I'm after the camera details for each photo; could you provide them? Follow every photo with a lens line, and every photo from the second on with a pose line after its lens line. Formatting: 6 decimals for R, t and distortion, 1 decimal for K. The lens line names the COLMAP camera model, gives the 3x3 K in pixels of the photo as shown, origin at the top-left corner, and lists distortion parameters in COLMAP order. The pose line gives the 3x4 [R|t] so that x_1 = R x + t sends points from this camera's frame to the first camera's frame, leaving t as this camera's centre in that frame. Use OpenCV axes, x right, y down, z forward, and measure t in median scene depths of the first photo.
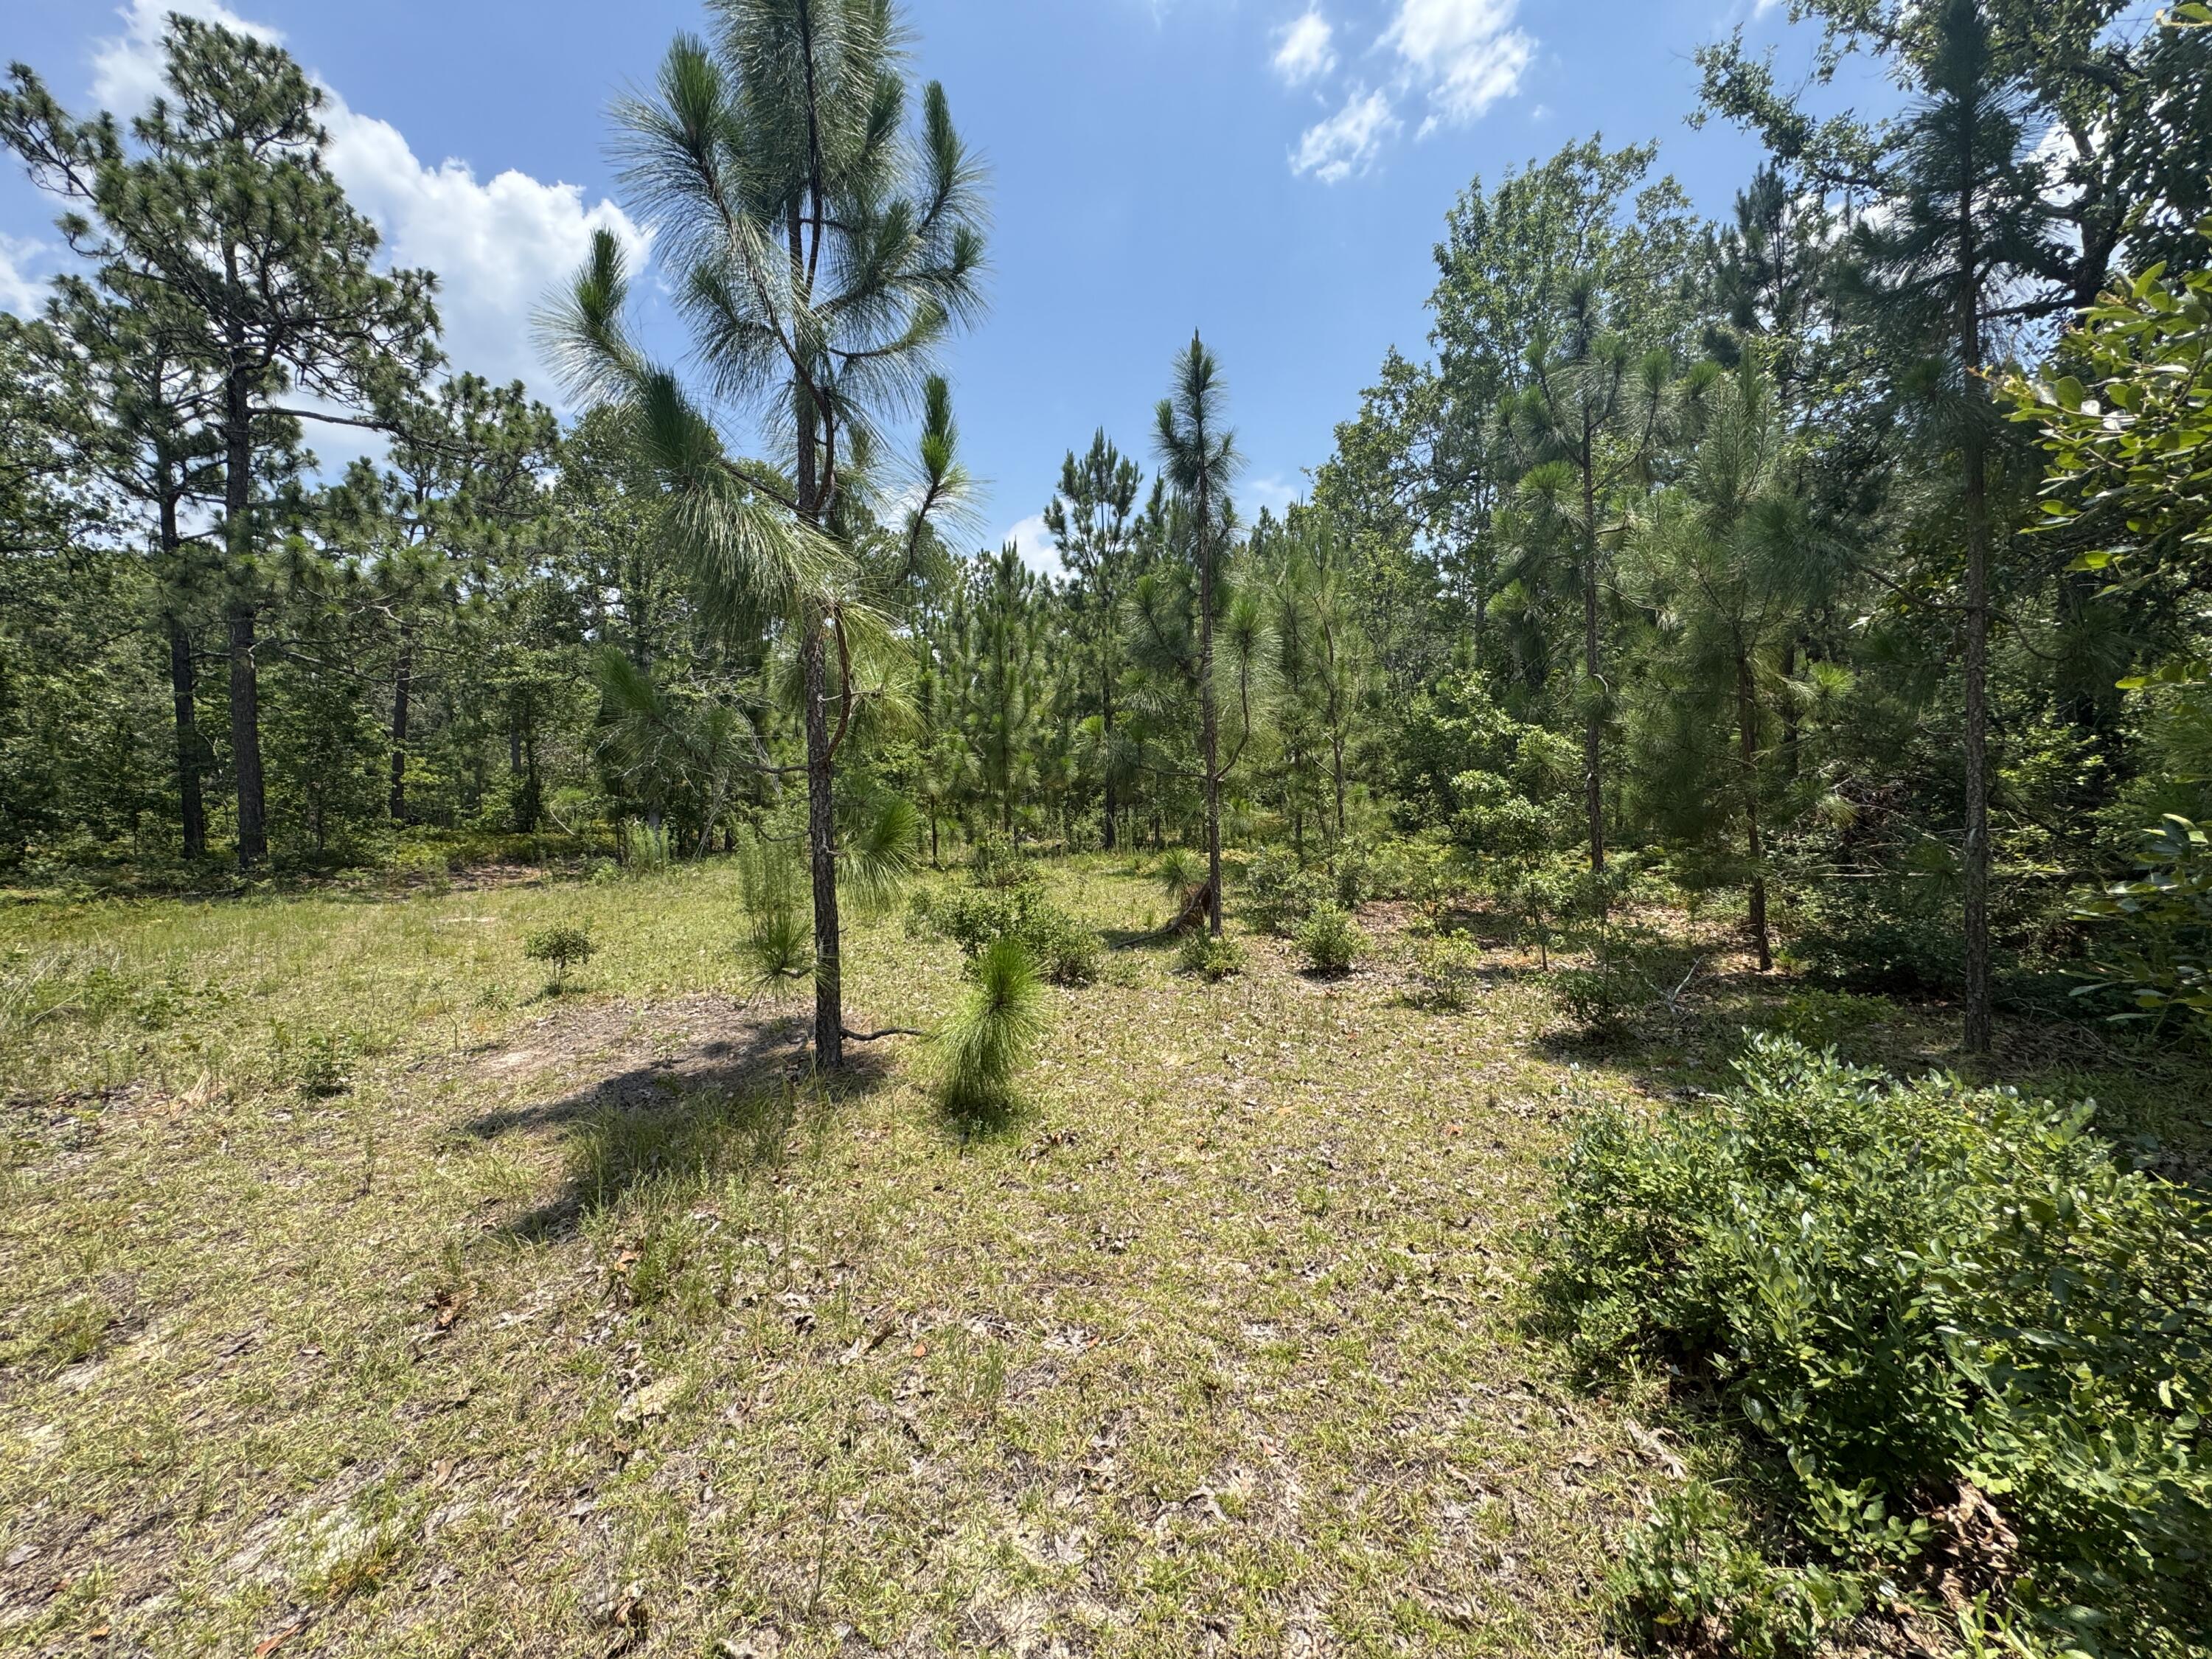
lens RADIAL K [[889.0, 0, 1104.7], [0, 889.0, 829.0], [0, 0, 1]] dist [-0.003027, -0.000154]
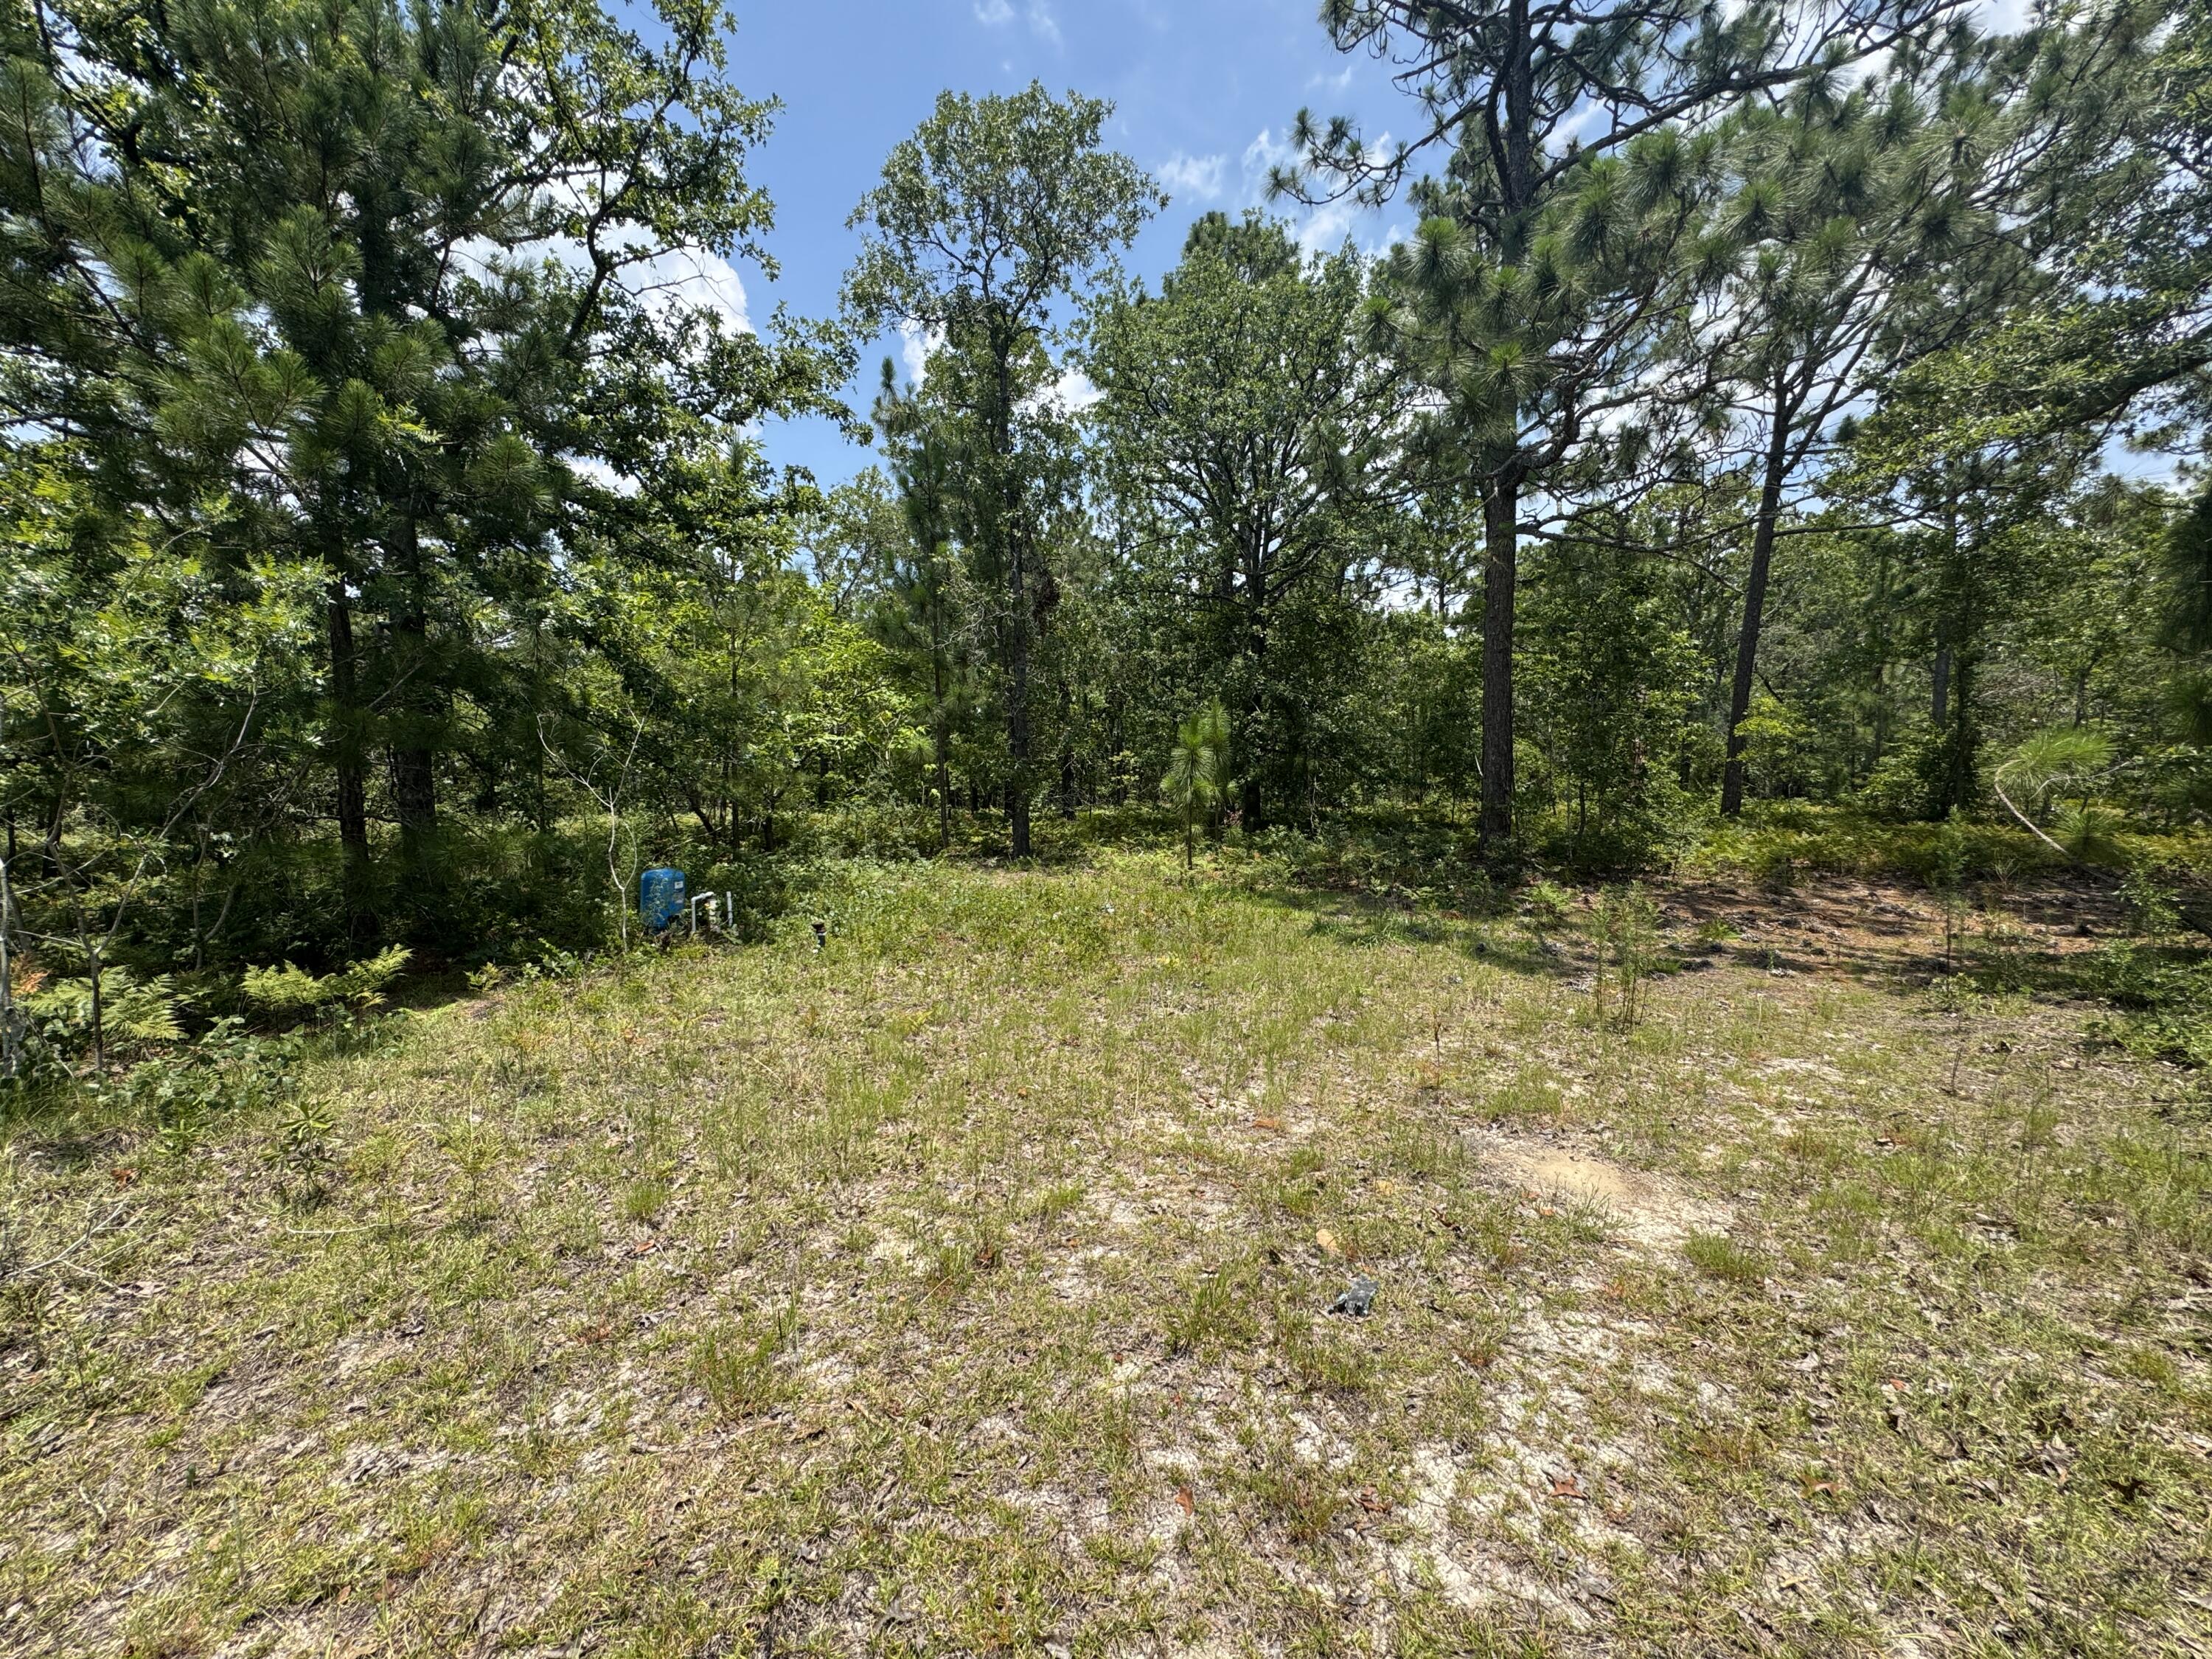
lens RADIAL K [[889.0, 0, 1105.0], [0, 889.0, 829.7], [0, 0, 1]] dist [-0.003027, -0.000154]
pose [[0.224439, 0.068270, -0.972094, -0.246875], [-0.032545, 0.997512, 0.062541, -0.009802], [0.973945, 0.017600, 0.226102, 0.393927]]
